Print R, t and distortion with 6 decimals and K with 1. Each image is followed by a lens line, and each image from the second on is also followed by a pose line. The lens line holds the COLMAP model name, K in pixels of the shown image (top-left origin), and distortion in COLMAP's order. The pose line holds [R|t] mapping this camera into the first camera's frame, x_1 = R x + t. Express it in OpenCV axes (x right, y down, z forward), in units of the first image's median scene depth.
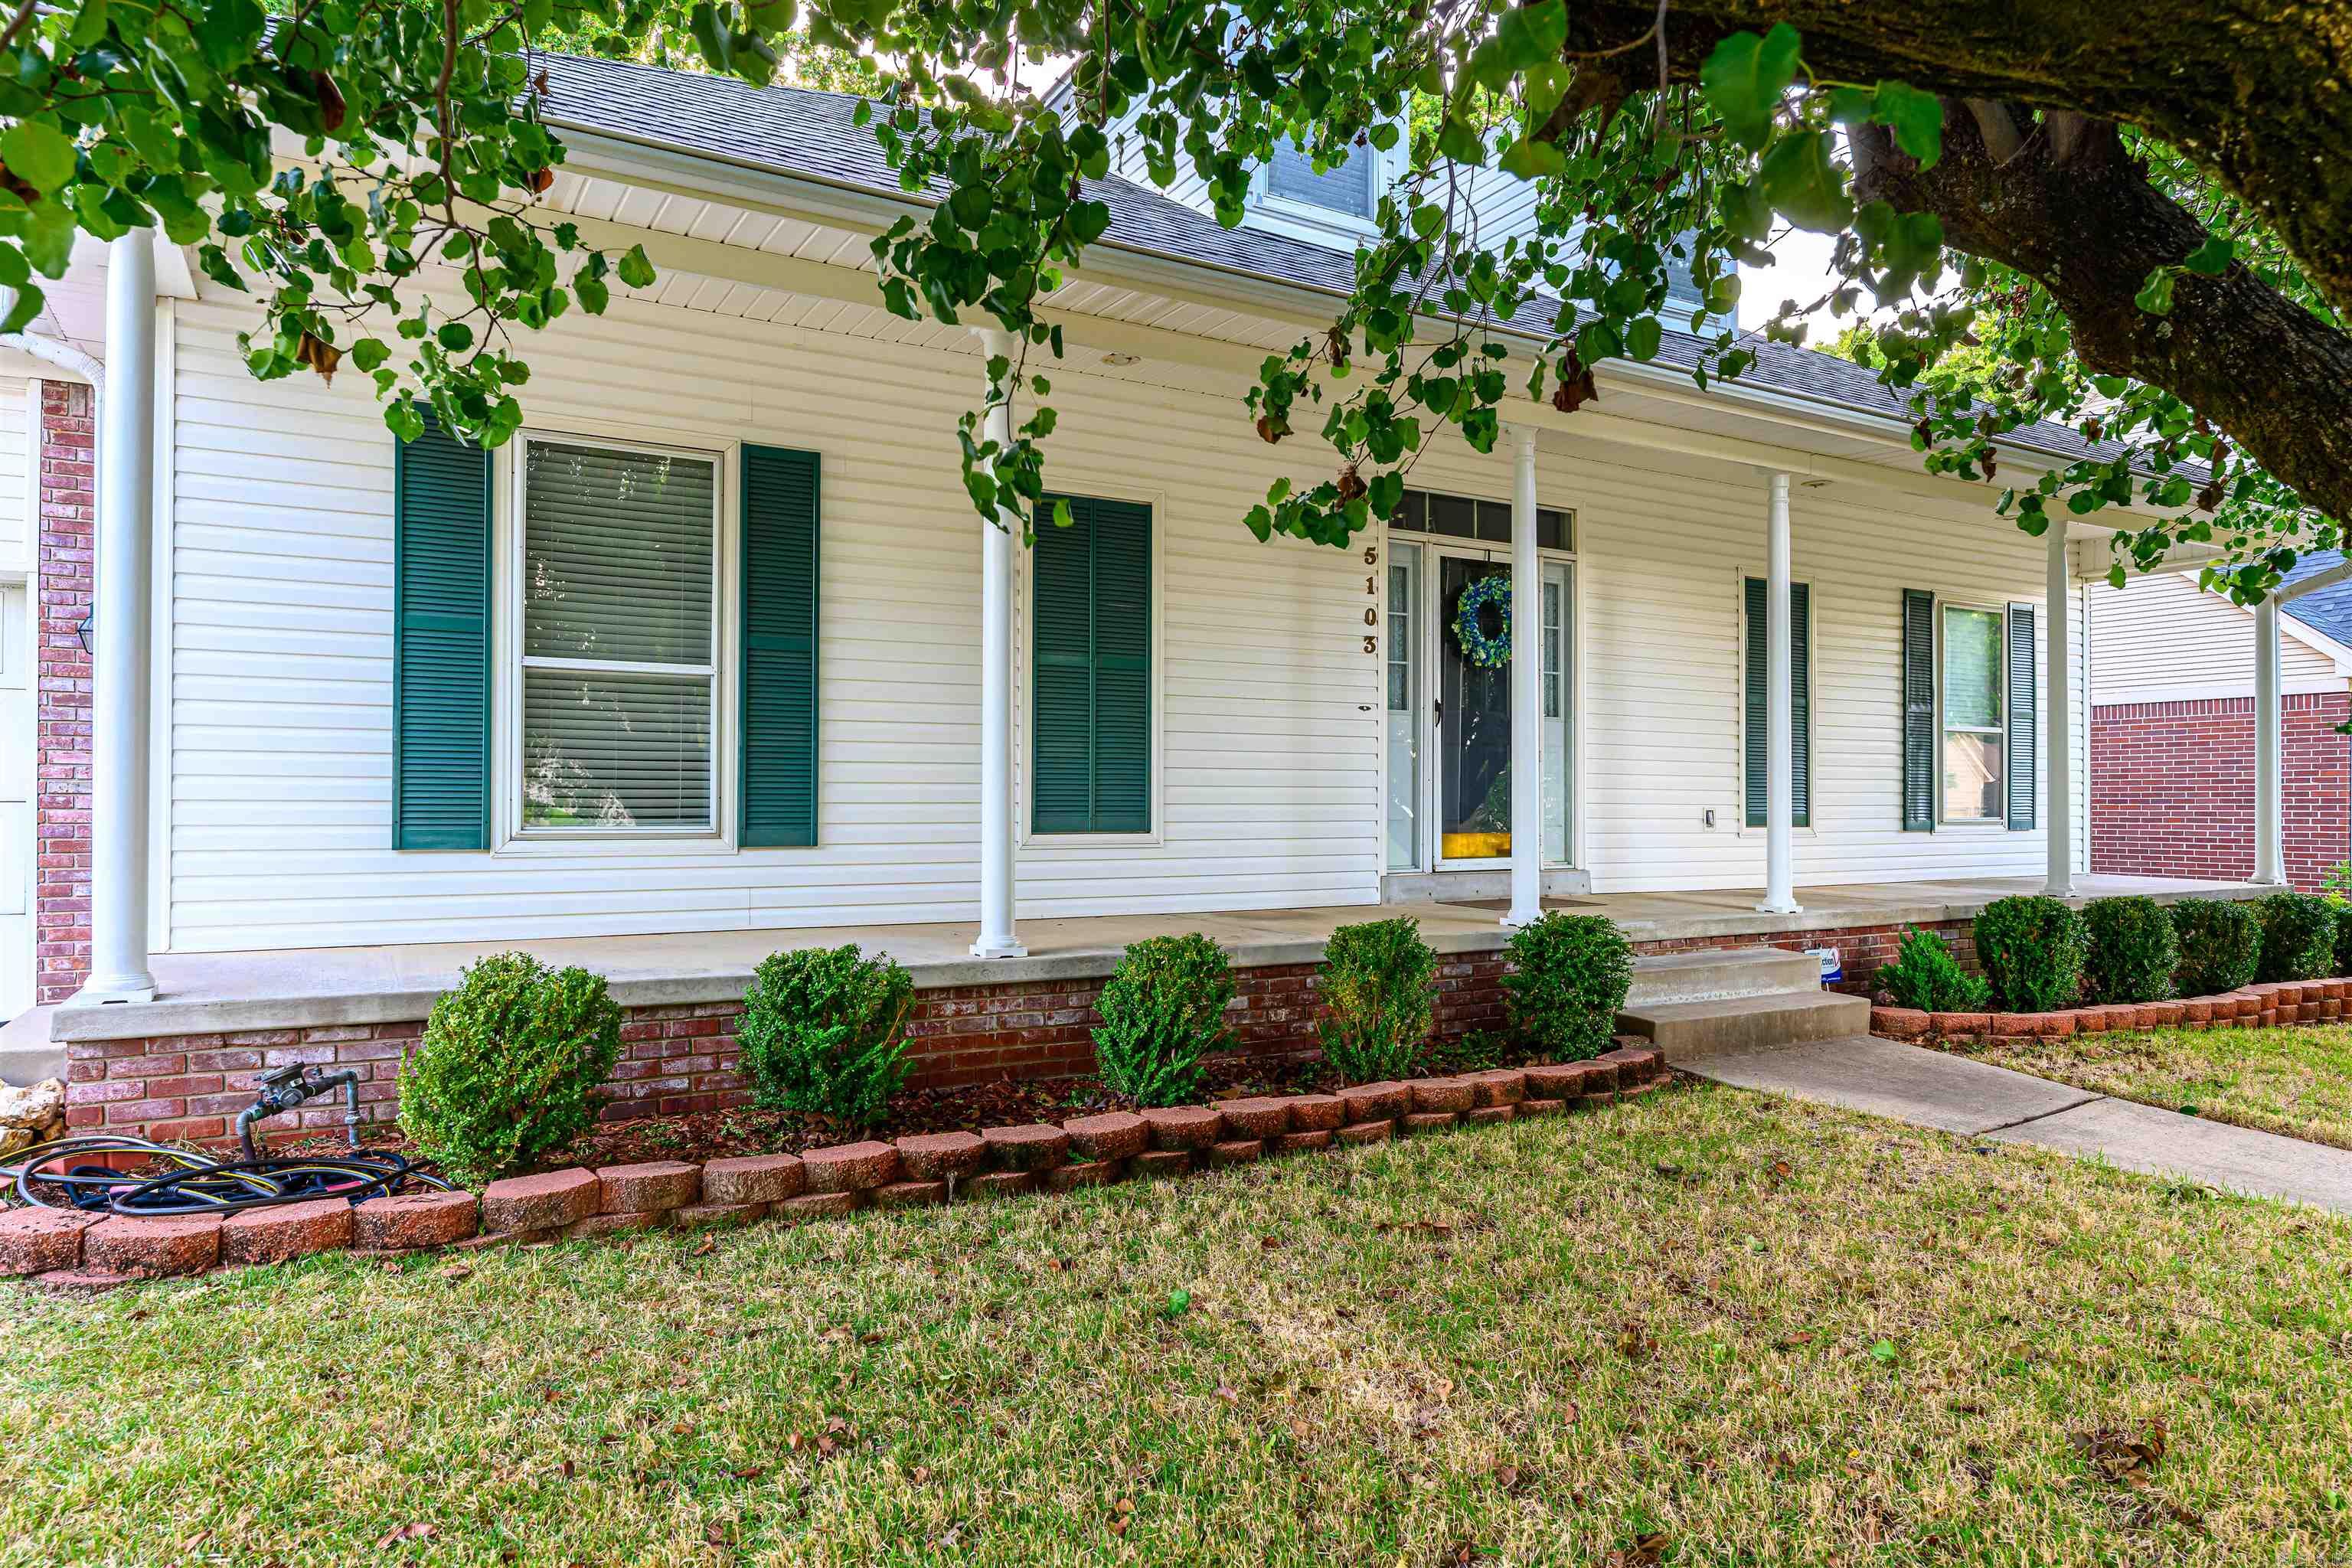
lens RADIAL K [[1418.4, 0, 1179.1], [0, 1418.4, 790.1], [0, 0, 1]] dist [0.000091, -0.002859]
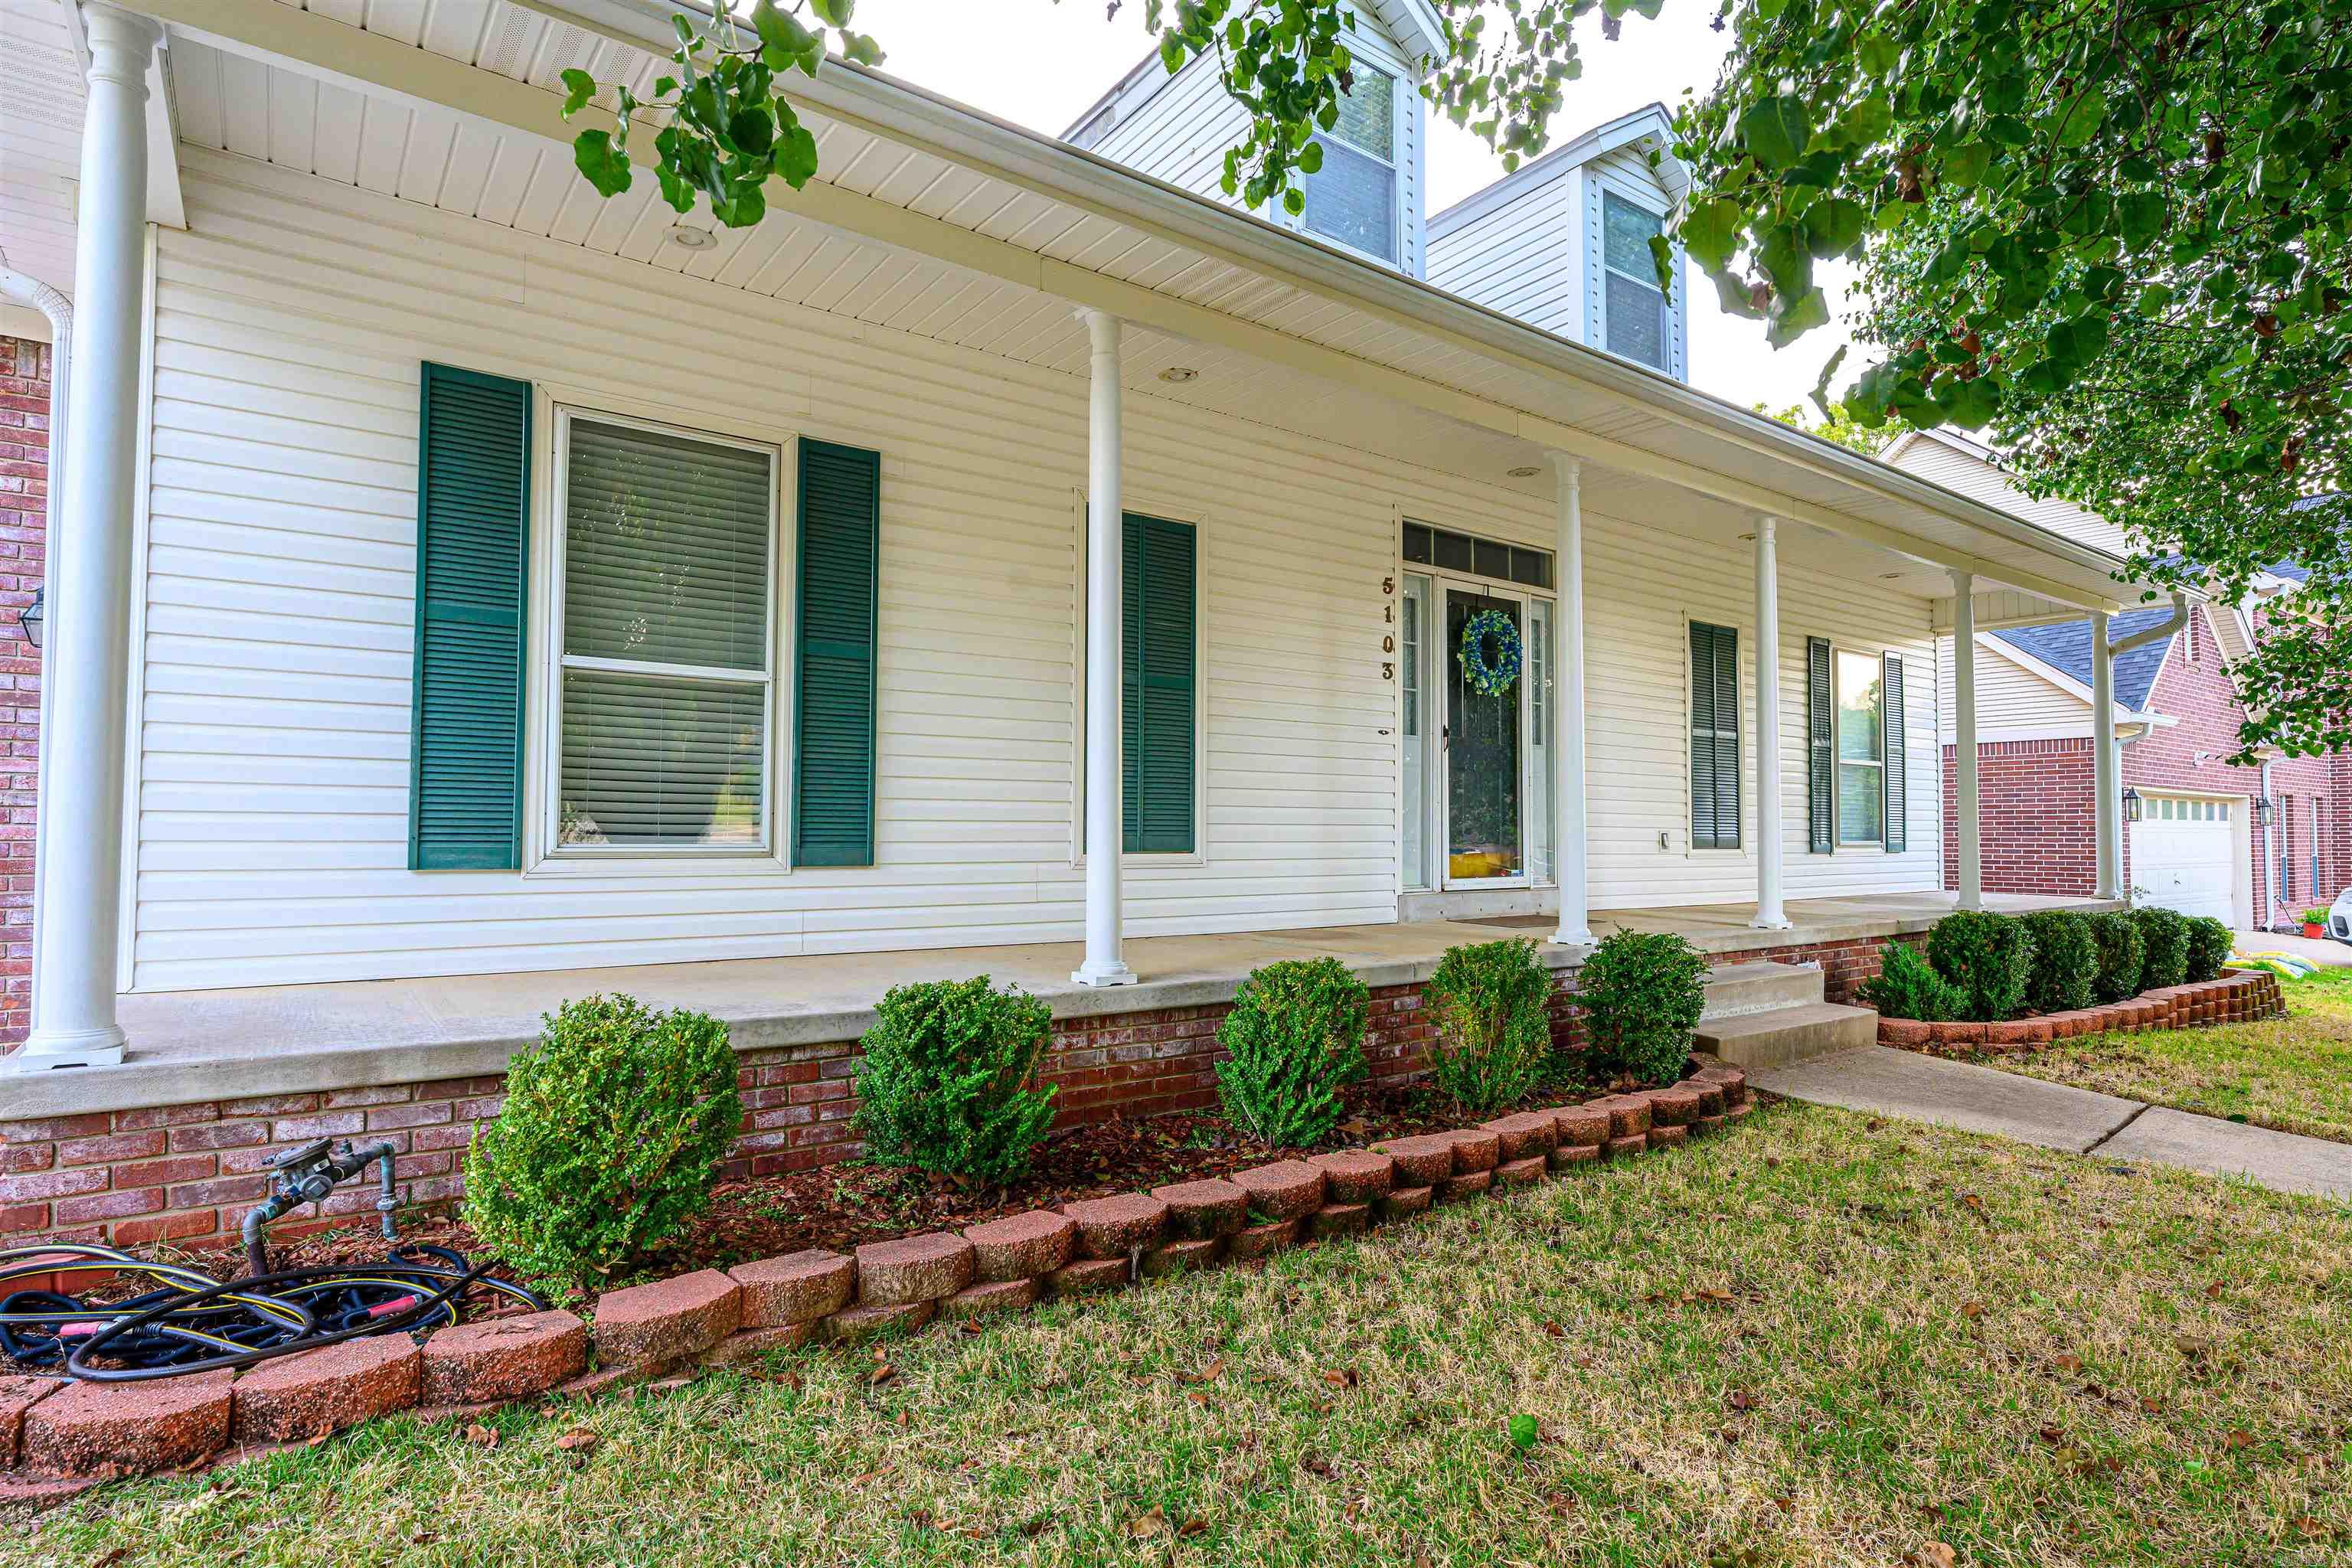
lens RADIAL K [[1208.6, 0, 1169.7], [0, 1208.6, 791.5], [0, 0, 1]] dist [0.000721, -0.001654]
pose [[0.994309, 0.005210, 0.106410, -0.166166], [-0.002485, 0.999666, -0.025729, 0.011759], [-0.106509, 0.025318, 0.993989, 0.204860]]
